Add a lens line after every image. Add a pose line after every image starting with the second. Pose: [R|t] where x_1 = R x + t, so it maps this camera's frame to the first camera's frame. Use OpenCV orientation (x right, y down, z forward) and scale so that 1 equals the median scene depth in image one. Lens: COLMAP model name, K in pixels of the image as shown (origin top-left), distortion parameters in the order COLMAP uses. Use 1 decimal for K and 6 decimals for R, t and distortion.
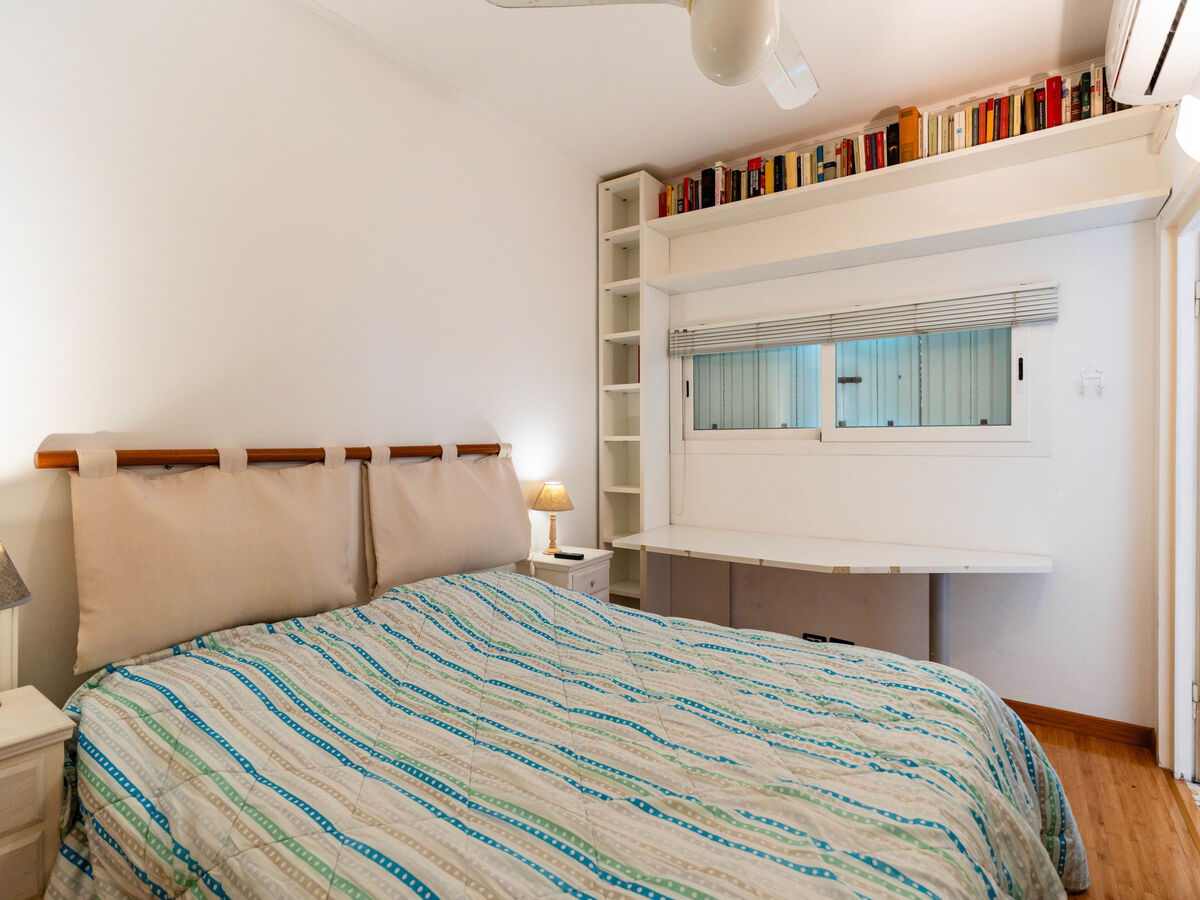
lens RADIAL K [[608.7, 0, 601.6], [0, 608.7, 450.8], [0, 0, 1]] dist [-0.010444, 0.001707]
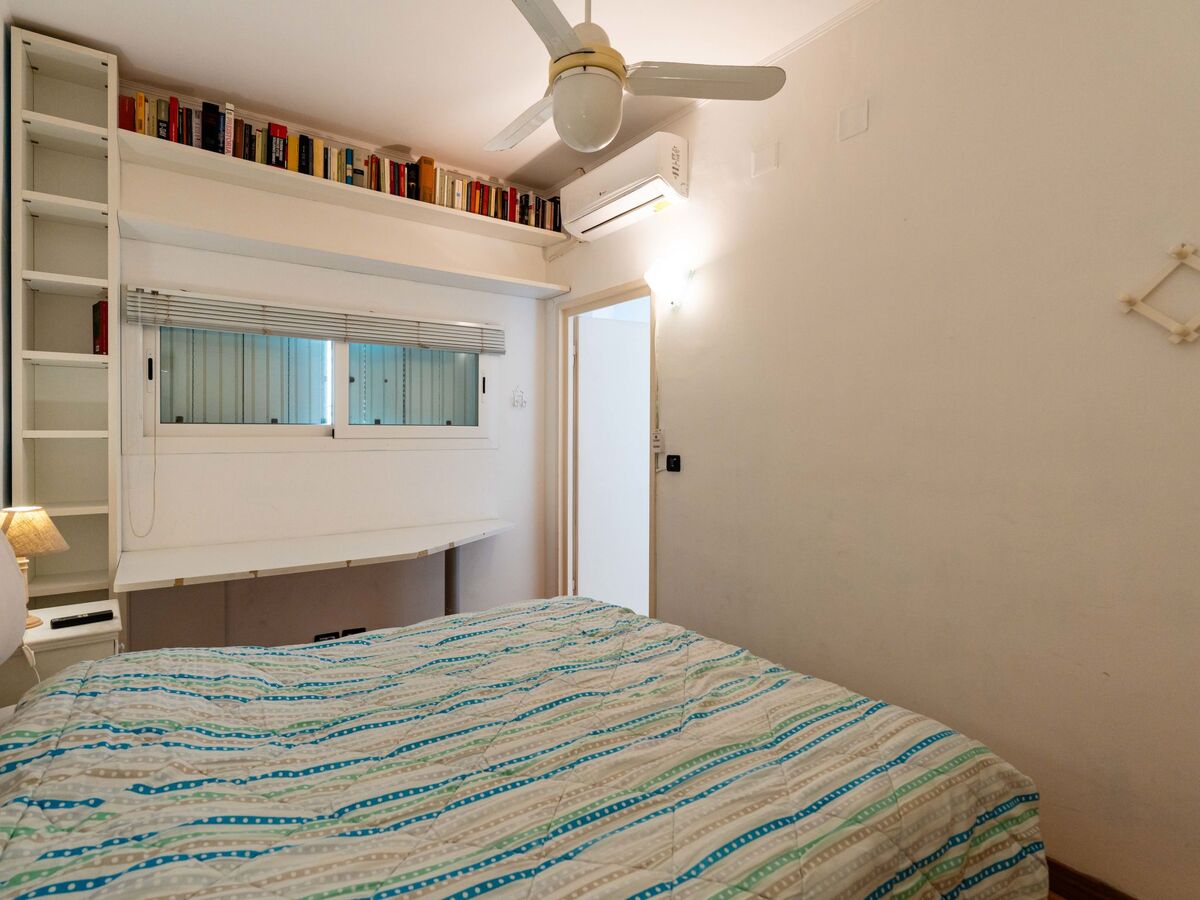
lens RADIAL K [[598.3, 0, 594.8], [0, 598.3, 440.7], [0, 0, 1]] dist [-0.008373, 0.001469]
pose [[0.338191, -0.006263, 0.941057, -0.500524], [0.012969, 0.999914, 0.001994, -0.009089], [-0.940988, 0.011530, 0.338243, 0.310170]]
